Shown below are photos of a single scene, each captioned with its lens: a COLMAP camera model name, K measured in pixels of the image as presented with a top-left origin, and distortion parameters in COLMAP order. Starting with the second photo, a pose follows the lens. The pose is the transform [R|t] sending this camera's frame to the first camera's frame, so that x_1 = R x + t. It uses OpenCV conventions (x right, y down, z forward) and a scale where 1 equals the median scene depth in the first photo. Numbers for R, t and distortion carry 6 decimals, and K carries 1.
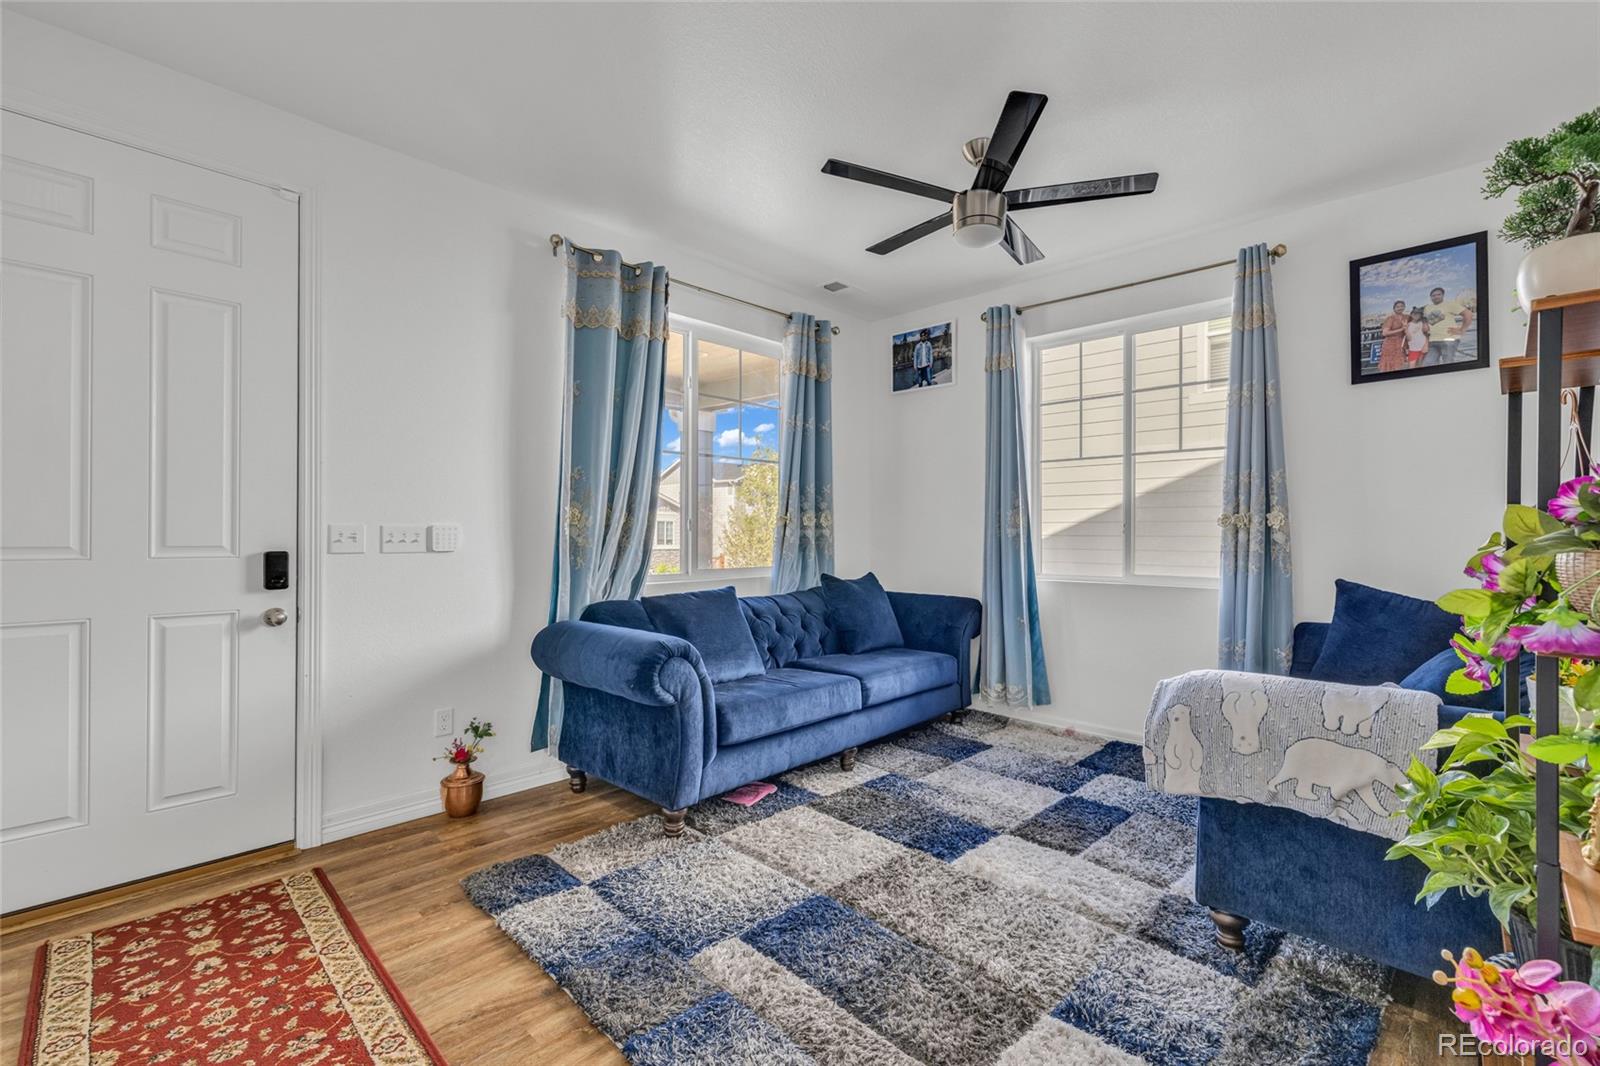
lens RADIAL K [[677.6, 0, 806.8], [0, 677.6, 535.5], [0, 0, 1]] dist [0.000127, 0.000258]
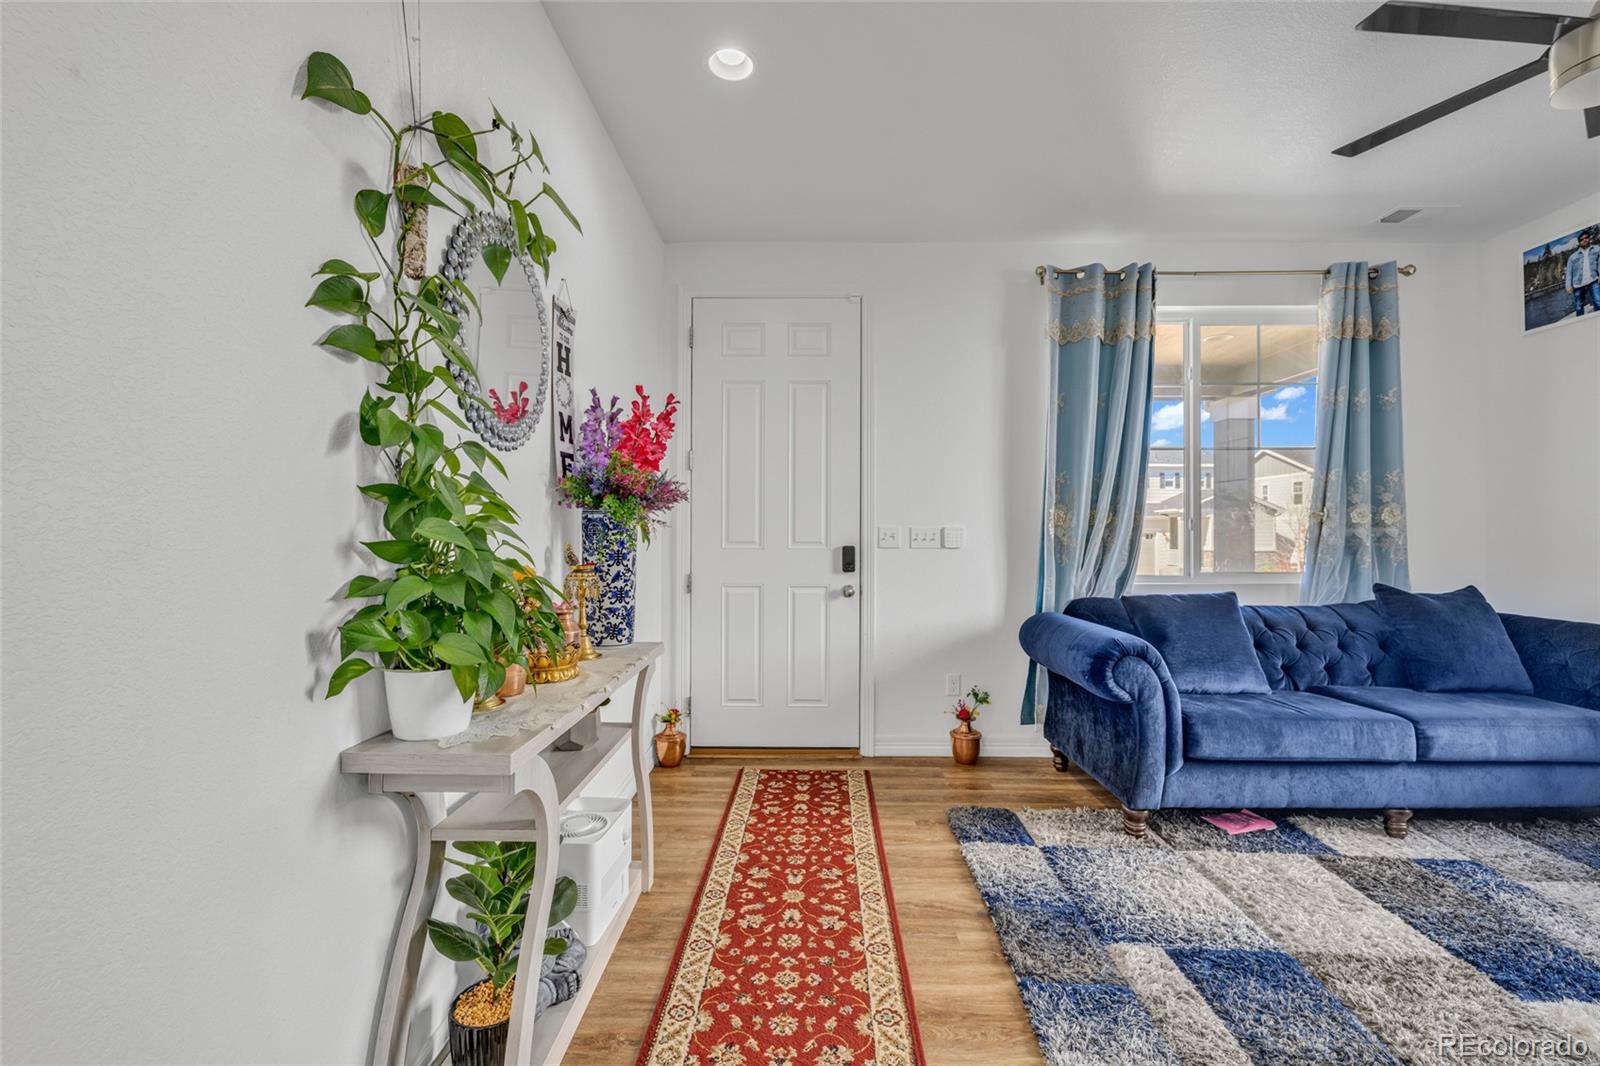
lens RADIAL K [[637.0, 0, 800.0], [0, 637.0, 533.0], [0, 0, 1]] dist [0.000741, 0.000241]
pose [[0.675447, -0.002166, -0.737405, 0.155958], [-0.001006, 0.999992, -0.003859, 0.000919], [0.737408, 0.003348, 0.675440, -0.002075]]
